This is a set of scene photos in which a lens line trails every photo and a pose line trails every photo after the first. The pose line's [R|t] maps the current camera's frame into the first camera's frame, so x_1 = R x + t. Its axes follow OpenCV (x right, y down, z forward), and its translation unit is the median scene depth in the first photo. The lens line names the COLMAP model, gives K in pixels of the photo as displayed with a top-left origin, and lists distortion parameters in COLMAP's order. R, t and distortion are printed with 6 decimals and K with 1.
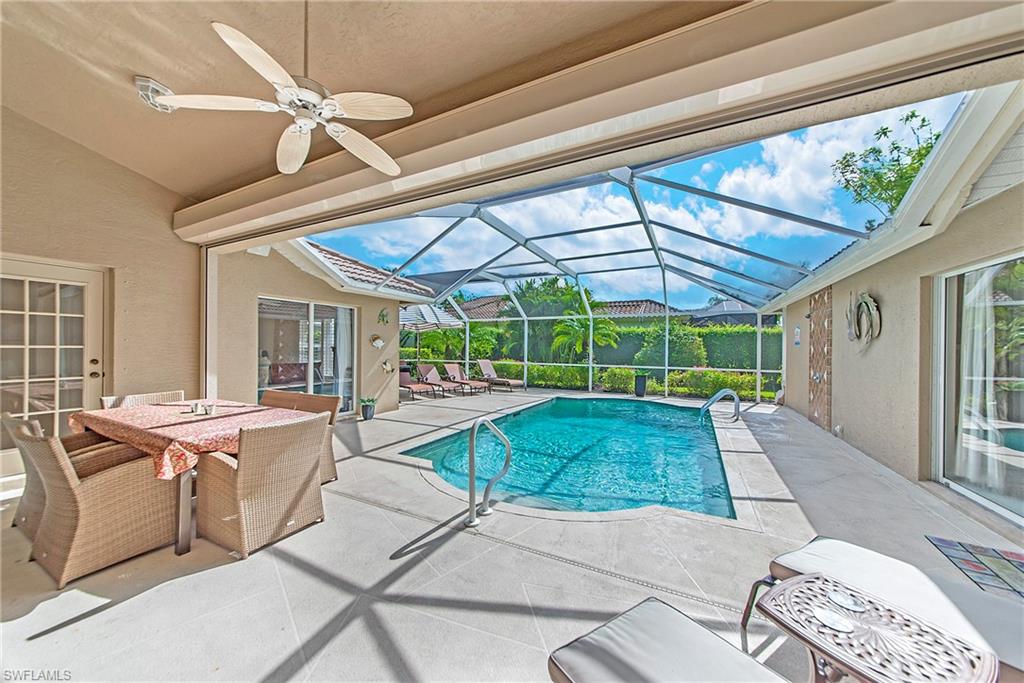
lens RADIAL K [[366.9, 0, 494.1], [0, 366.9, 345.5], [0, 0, 1]] dist [0.001558, 0.000236]
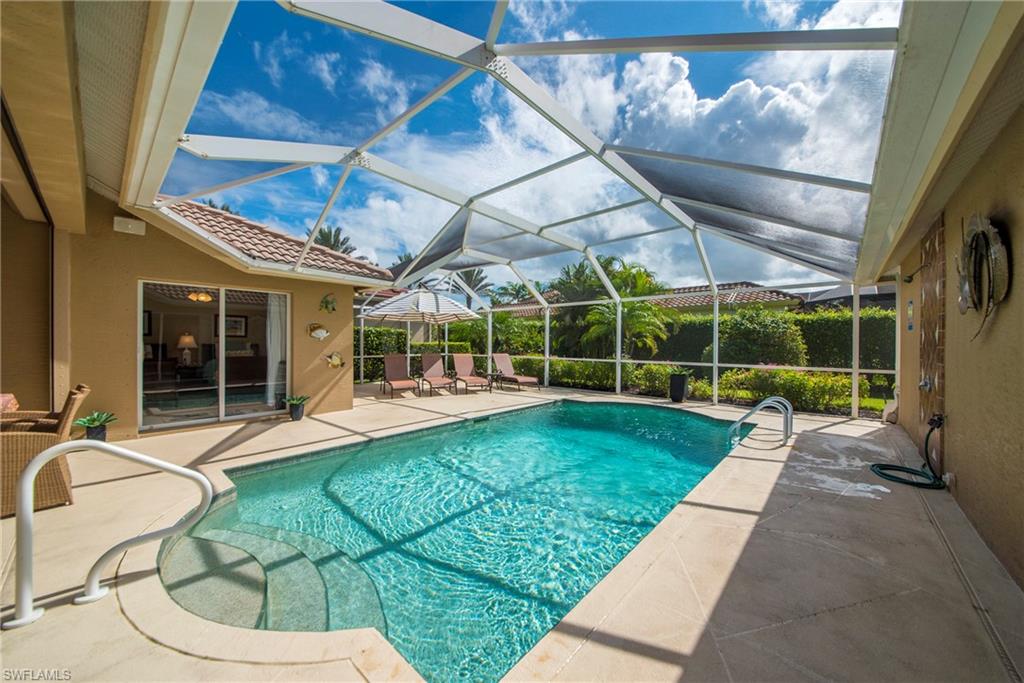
lens RADIAL K [[366.9, 0, 508.8], [0, 366.9, 348.0], [0, 0, 1]] dist [0.001558, 0.000236]
pose [[0.971897, -0.001056, -0.235405, 0.243115], [0.005502, 0.999819, 0.018228, 0.011066], [0.235343, -0.019011, 0.971726, 0.178395]]
